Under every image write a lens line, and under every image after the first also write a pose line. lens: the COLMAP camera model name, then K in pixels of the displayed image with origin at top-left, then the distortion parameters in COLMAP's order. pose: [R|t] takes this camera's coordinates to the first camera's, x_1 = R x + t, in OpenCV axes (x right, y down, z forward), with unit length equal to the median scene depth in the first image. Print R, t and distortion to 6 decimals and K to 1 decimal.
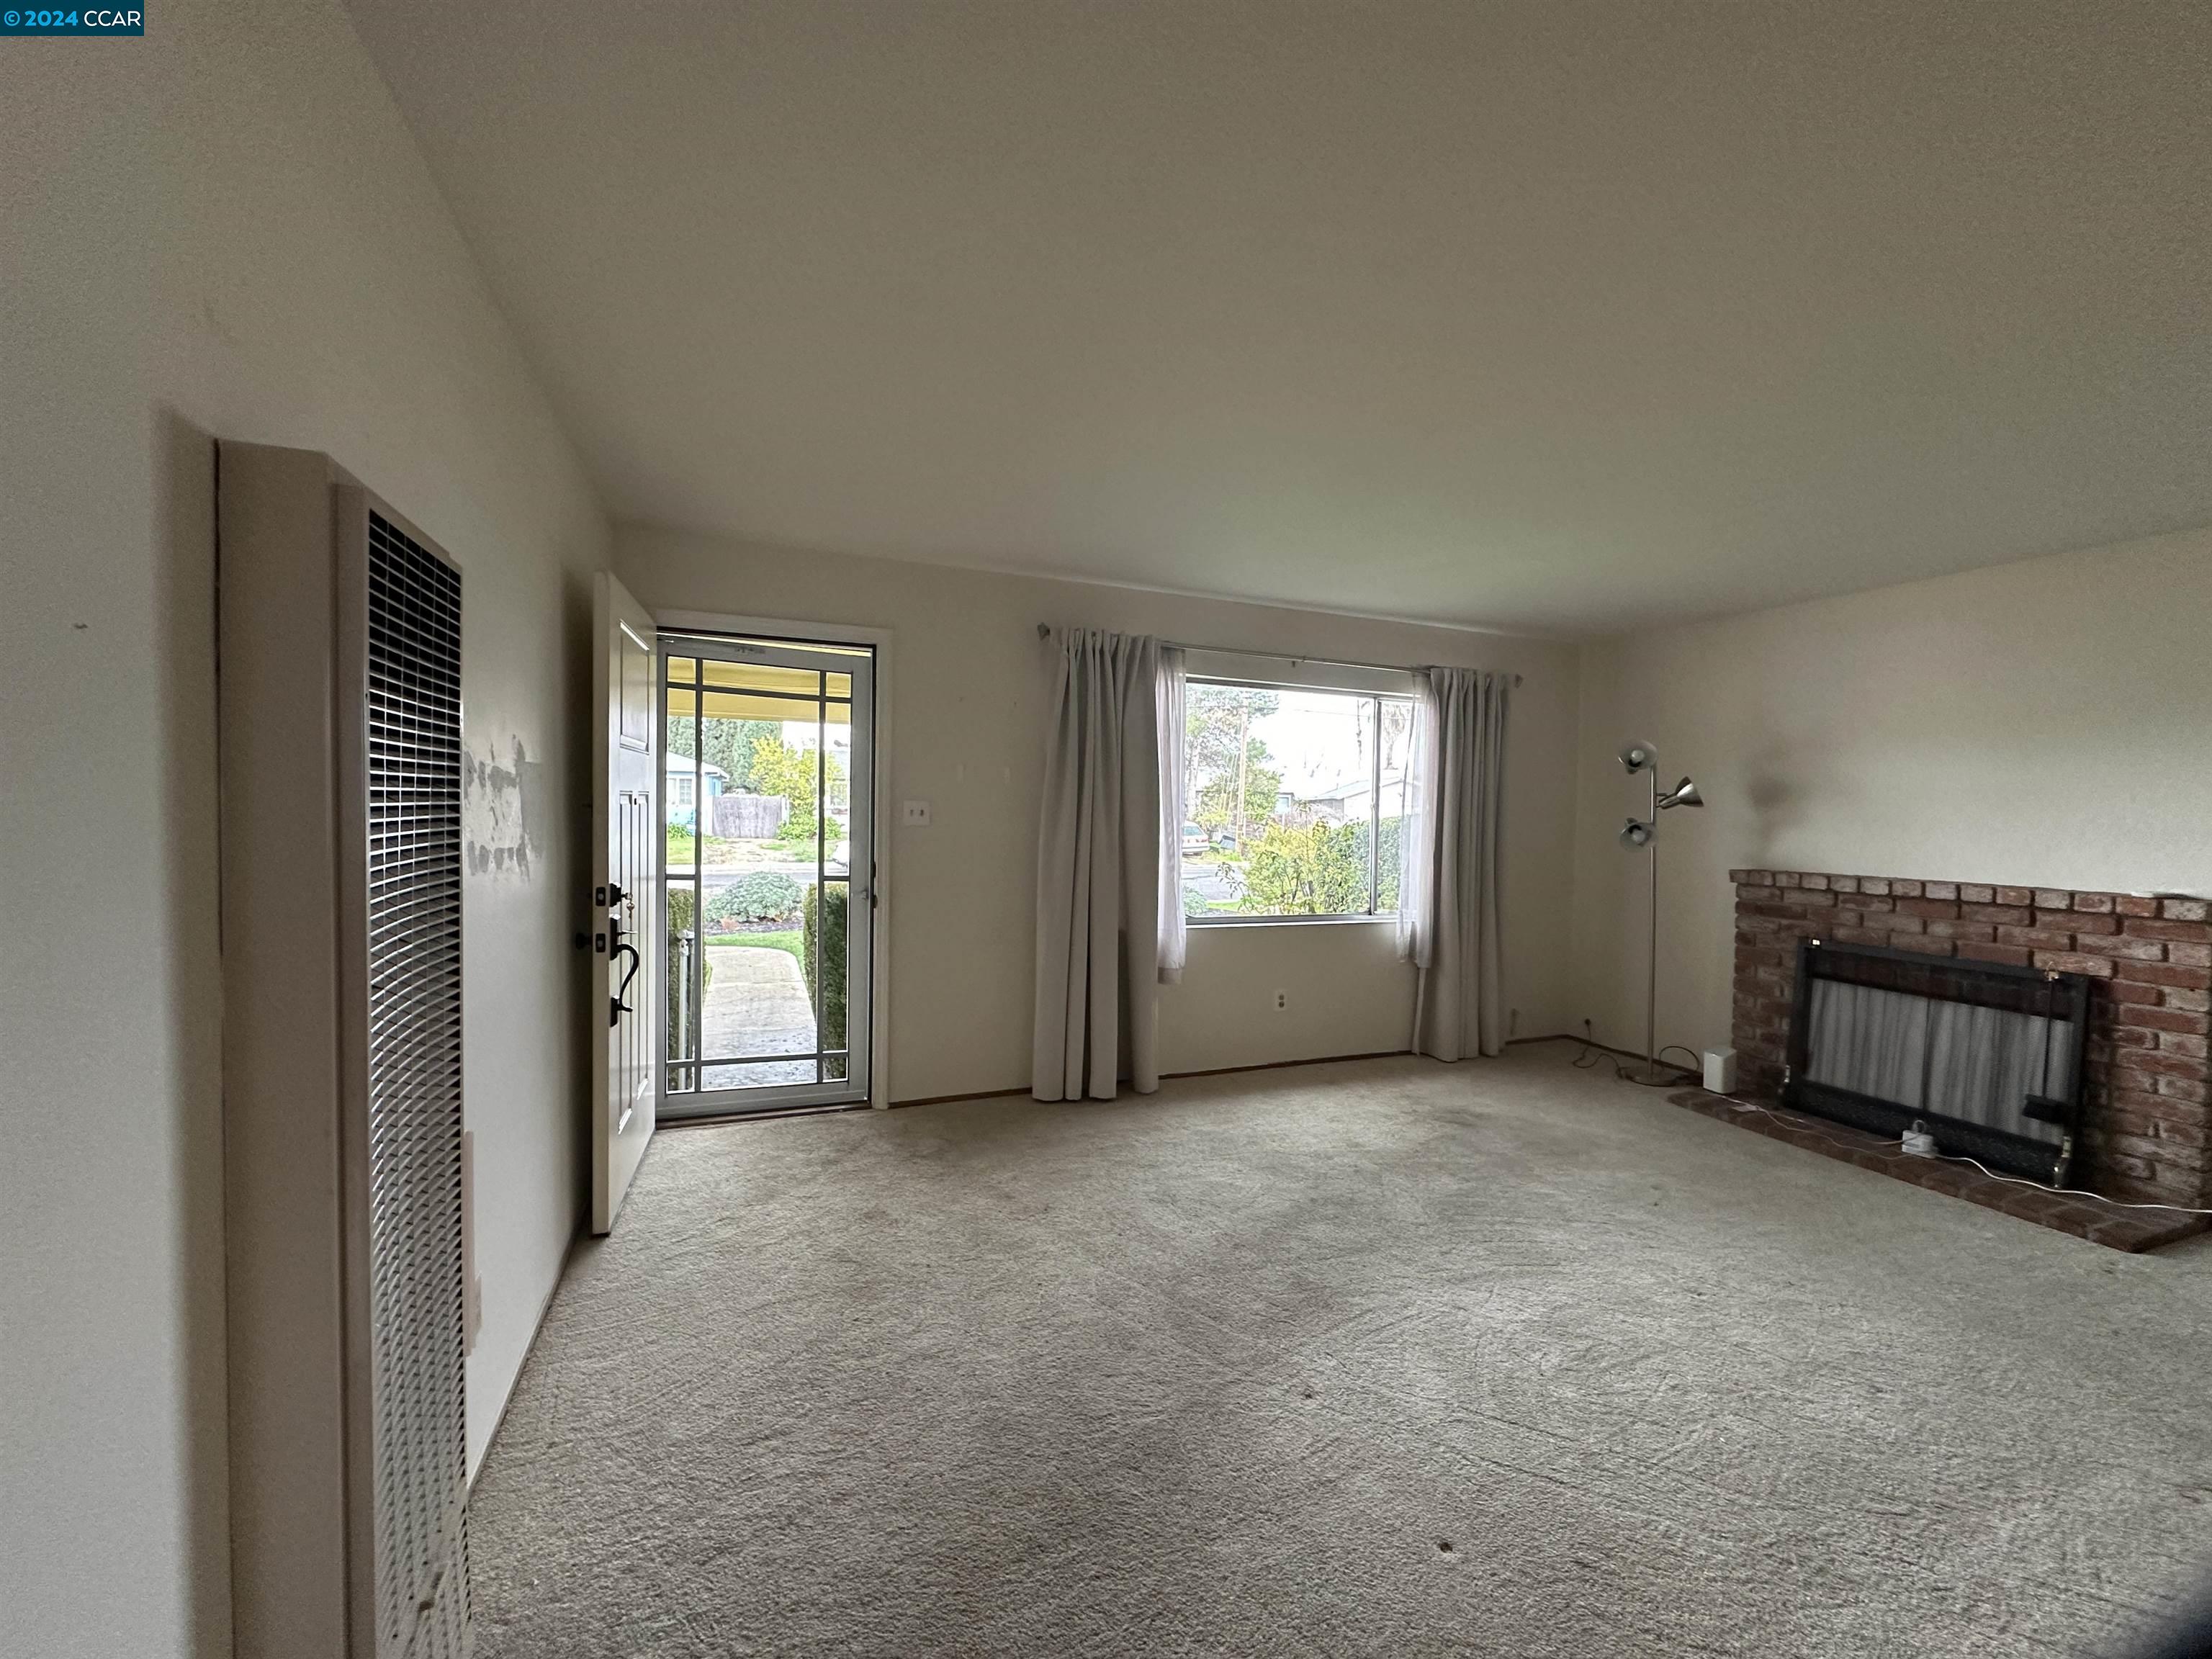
lens RADIAL K [[877.6, 0, 1101.4], [0, 877.6, 841.7], [0, 0, 1]] dist [-0.005342, 0.001010]
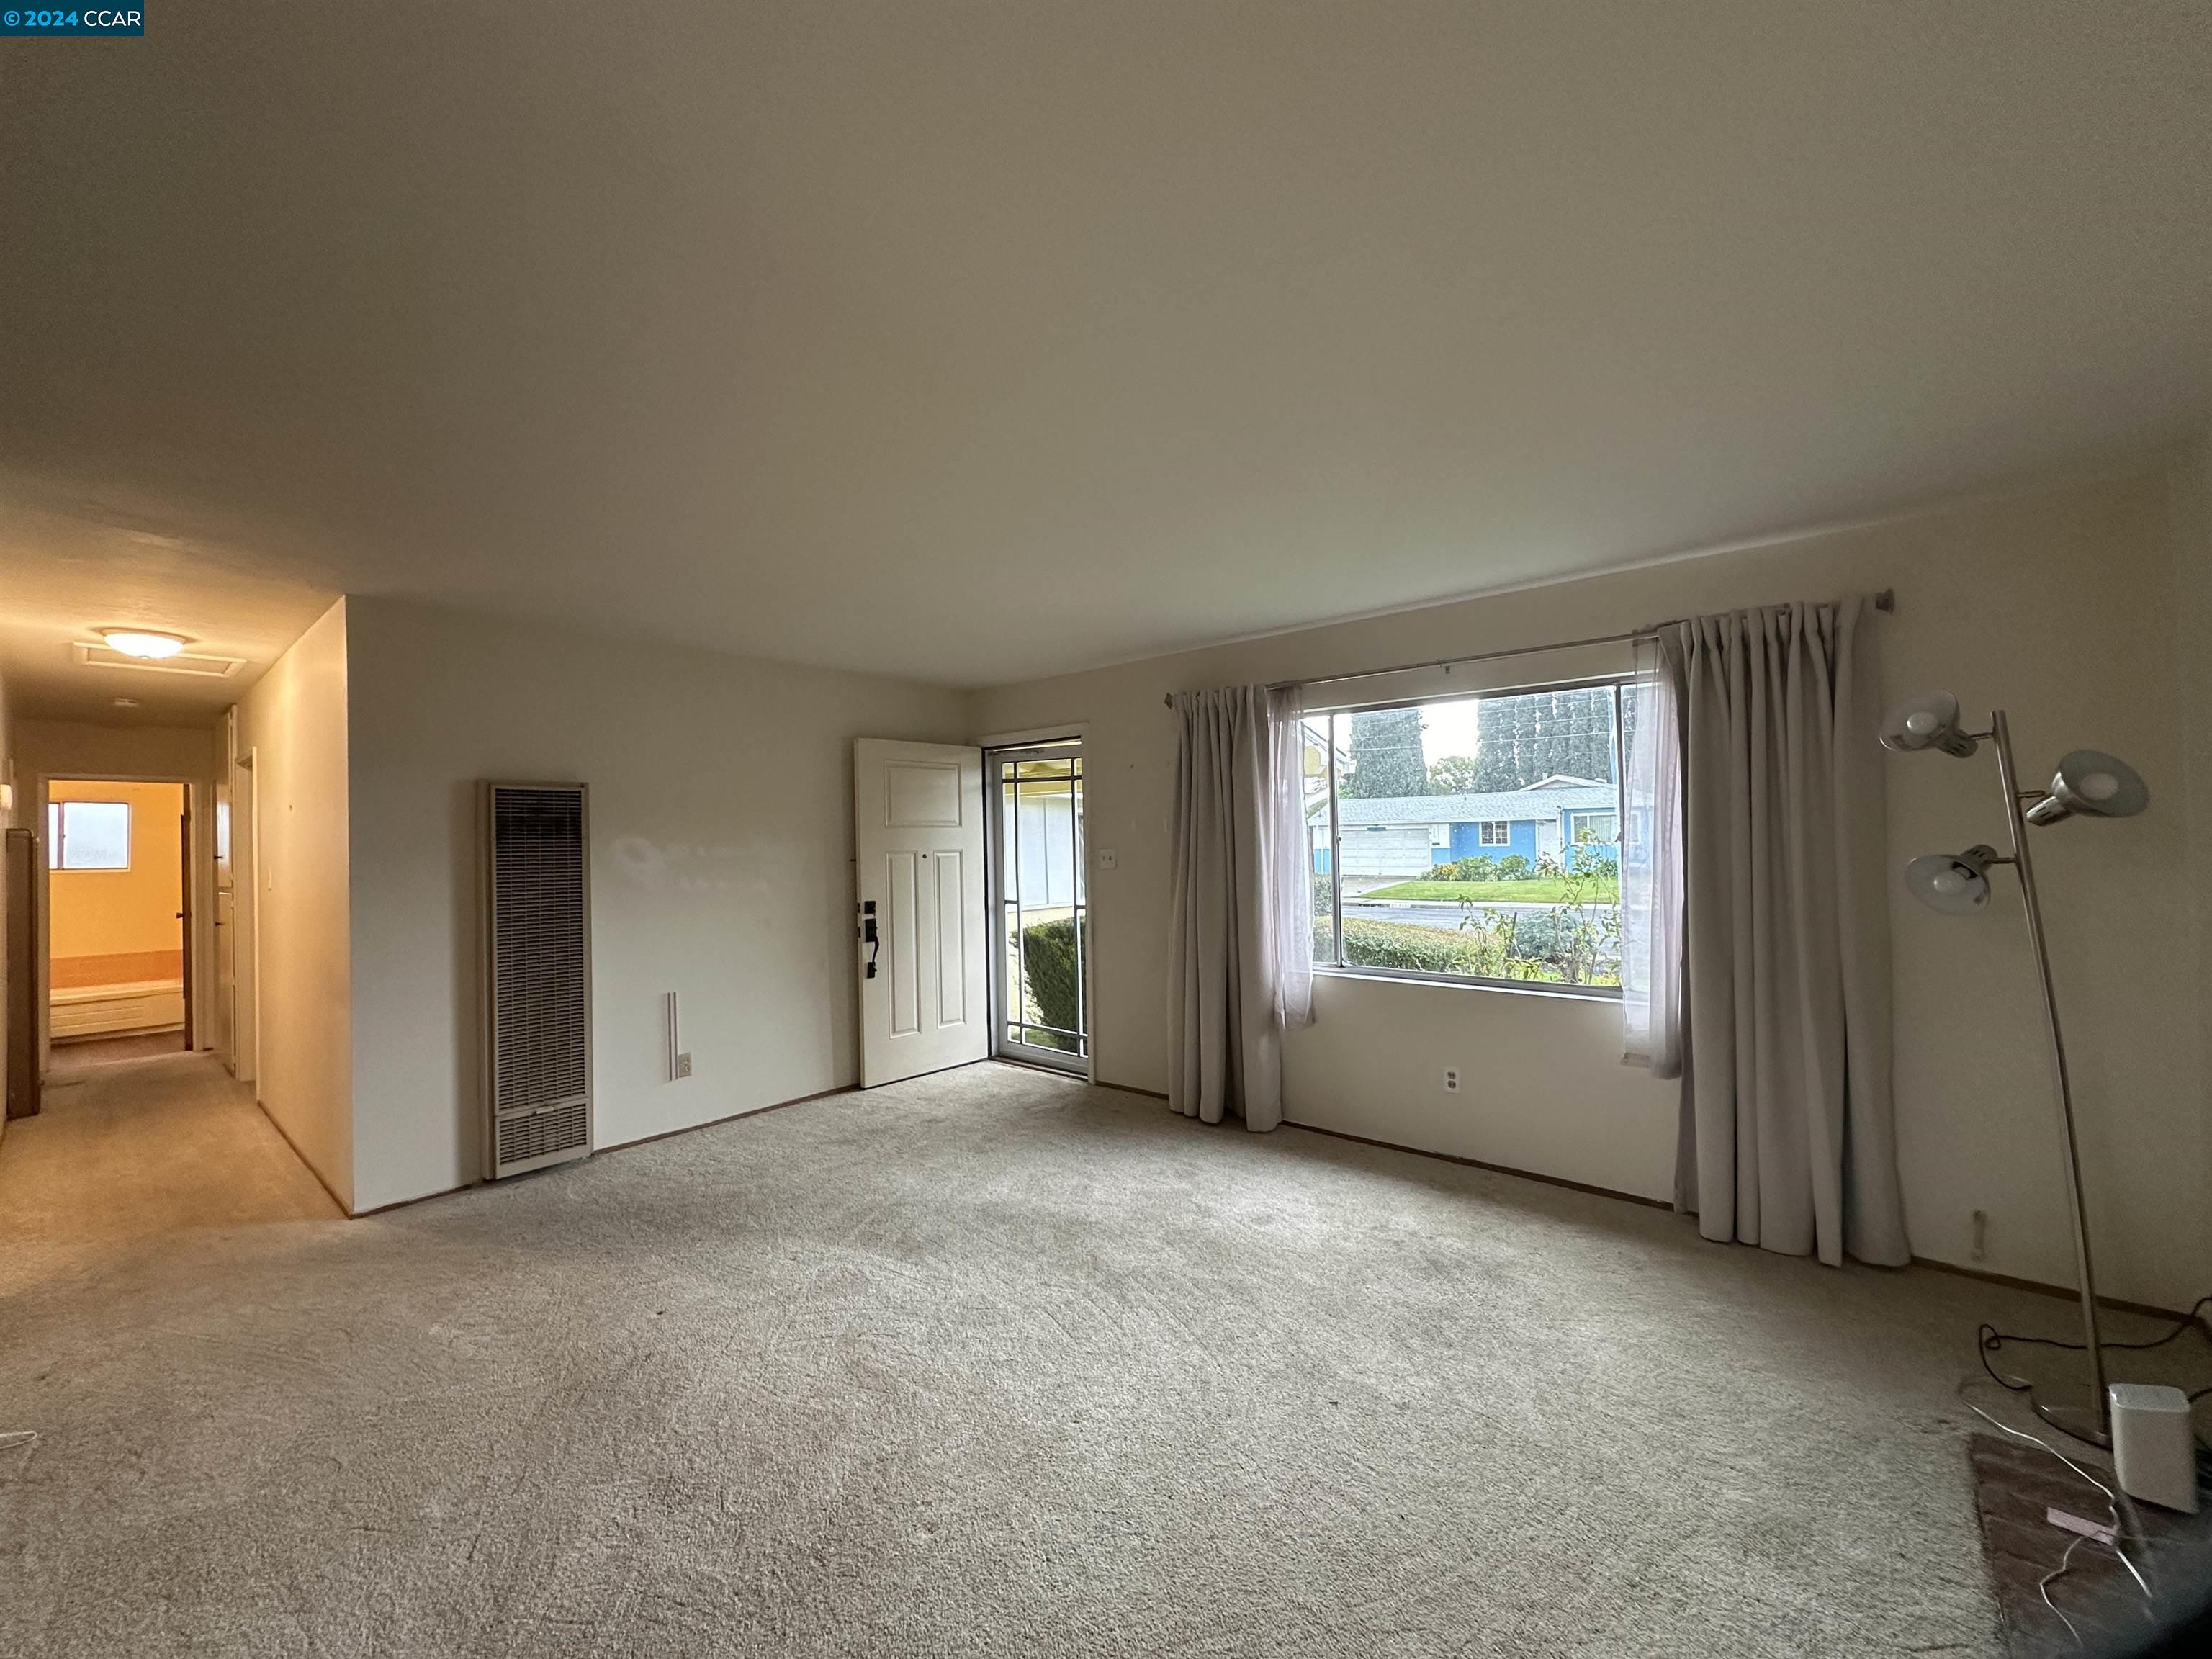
lens RADIAL K [[877.6, 0, 1110.0], [0, 877.6, 844.7], [0, 0, 1]] dist [-0.005342, 0.001010]
pose [[0.471083, -0.026129, -0.881702, 0.929986], [-0.006359, 0.999435, -0.033015, -0.010612], [0.882066, 0.021159, 0.470650, 0.392046]]
